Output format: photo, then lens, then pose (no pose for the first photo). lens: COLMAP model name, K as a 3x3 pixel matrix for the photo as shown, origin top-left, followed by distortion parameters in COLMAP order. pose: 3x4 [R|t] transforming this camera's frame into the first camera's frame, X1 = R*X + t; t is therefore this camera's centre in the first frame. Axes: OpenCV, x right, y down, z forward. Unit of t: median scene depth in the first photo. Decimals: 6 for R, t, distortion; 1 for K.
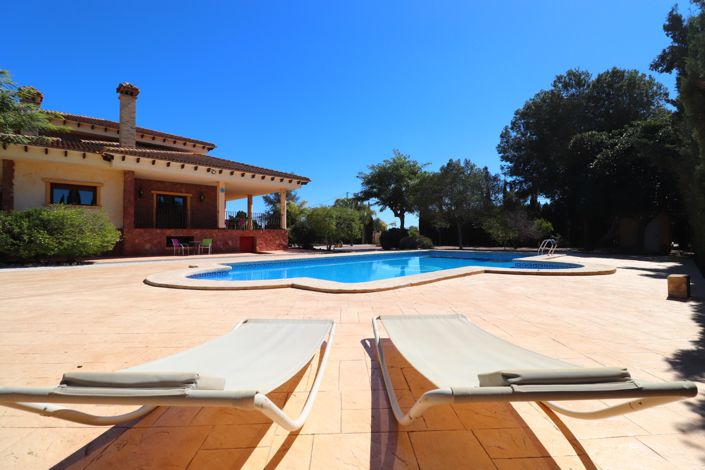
lens RADIAL K [[332.0, 0, 352.5], [0, 332.0, 236.2], [0, 0, 1]] dist [-0.009829, -0.002187]
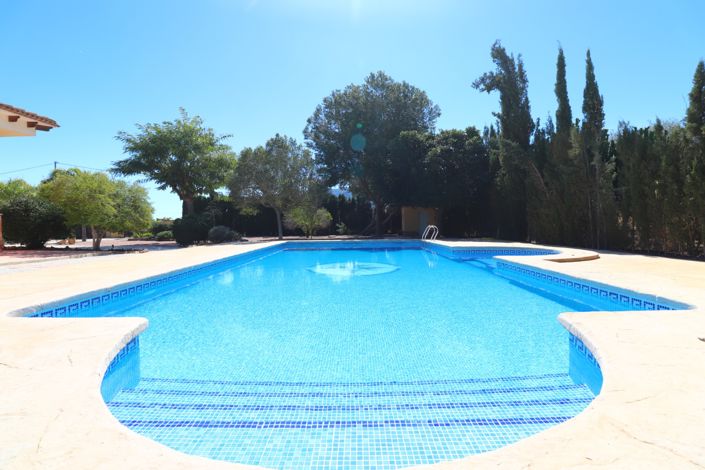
lens RADIAL K [[332.0, 0, 350.4], [0, 332.0, 233.7], [0, 0, 1]] dist [-0.009829, -0.002187]
pose [[0.705790, -0.020744, 0.708117, -0.193260], [0.006557, 0.999720, 0.022750, 0.006127], [-0.708390, -0.011413, 0.705728, 0.286839]]
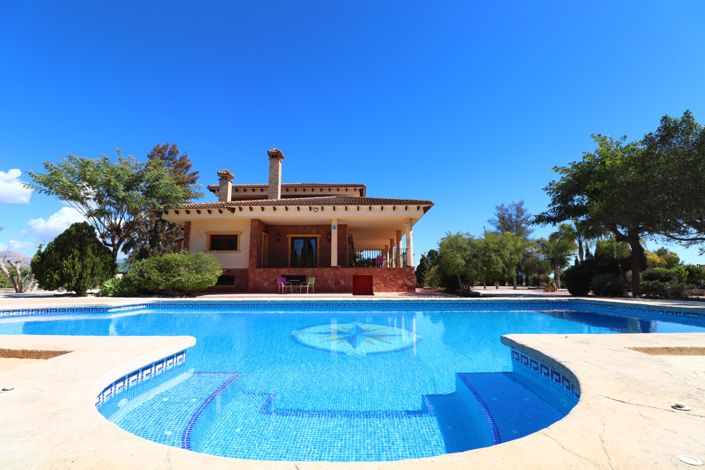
lens RADIAL K [[332.0, 0, 354.8], [0, 332.0, 233.5], [0, 0, 1]] dist [-0.009829, -0.002187]
pose [[0.691346, -0.097681, -0.715891, 0.335600], [0.001031, 0.990951, -0.134217, 0.009824], [0.722523, 0.092053, 0.685191, 0.364284]]
